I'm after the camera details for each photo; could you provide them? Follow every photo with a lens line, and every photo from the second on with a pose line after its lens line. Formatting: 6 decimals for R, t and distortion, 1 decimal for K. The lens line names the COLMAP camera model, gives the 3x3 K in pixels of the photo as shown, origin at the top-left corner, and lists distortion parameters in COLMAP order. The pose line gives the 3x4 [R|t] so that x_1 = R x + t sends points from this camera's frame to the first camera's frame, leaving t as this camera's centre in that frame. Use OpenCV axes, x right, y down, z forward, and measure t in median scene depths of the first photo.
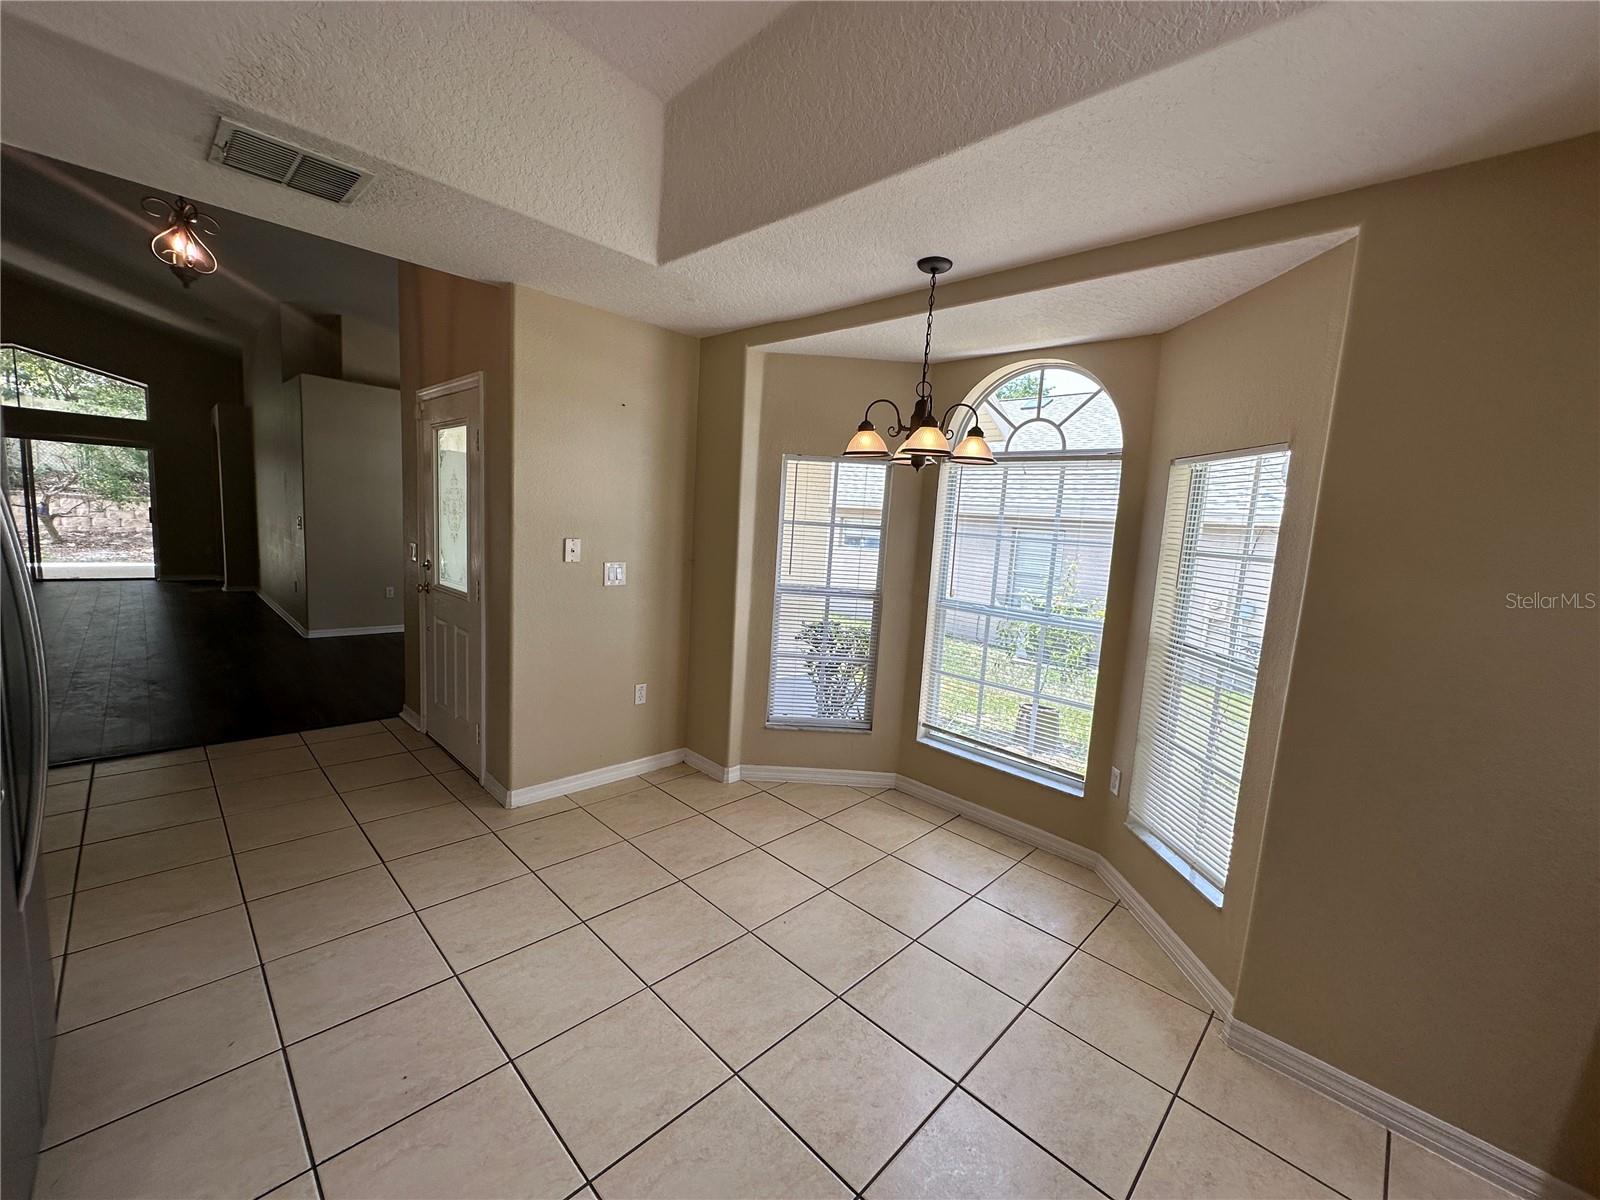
lens RADIAL K [[641.4, 0, 800.0], [0, 641.4, 600.0], [0, 0, 1]] dist [0.000352, 0.000079]
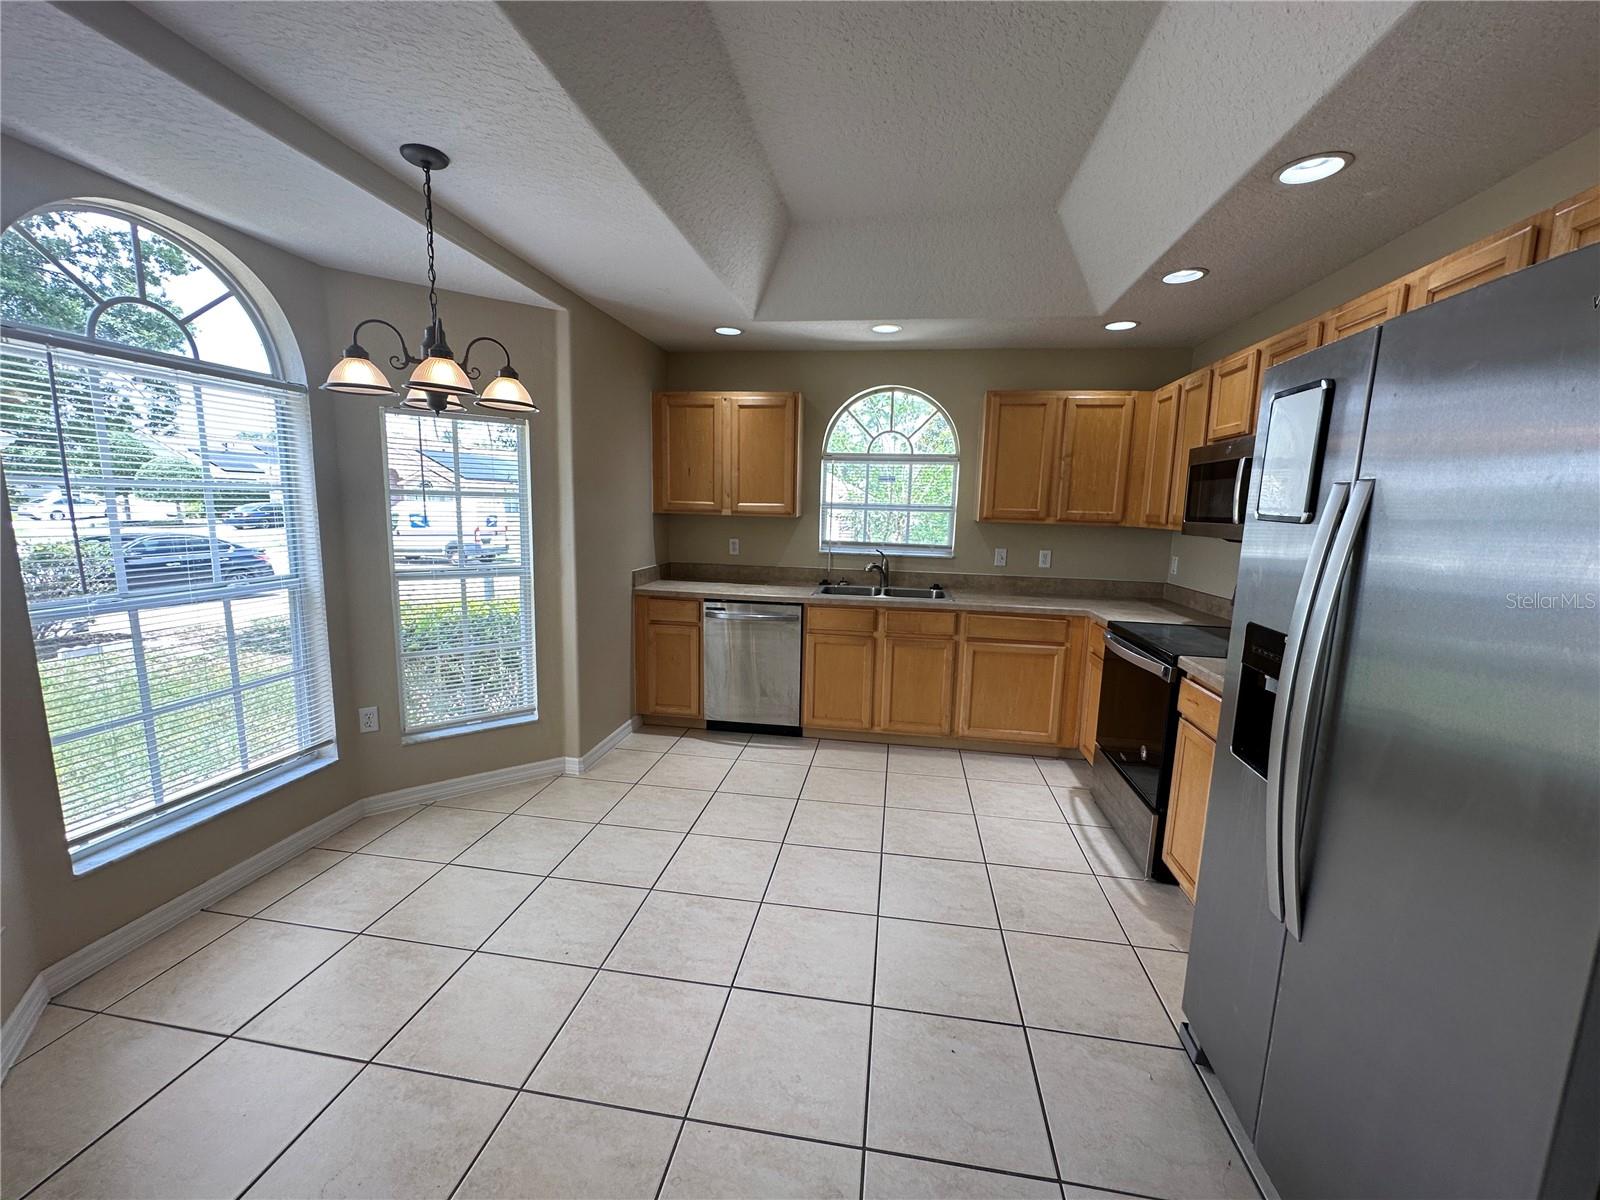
lens RADIAL K [[641.4, 0, 800.0], [0, 641.4, 600.0], [0, 0, 1]] dist [0.000352, 0.000079]
pose [[-0.565973, -0.190838, 0.802032, -0.760732], [0.051896, 0.962663, 0.265680, -0.152781], [-0.822789, 0.191990, -0.534938, 1.059018]]
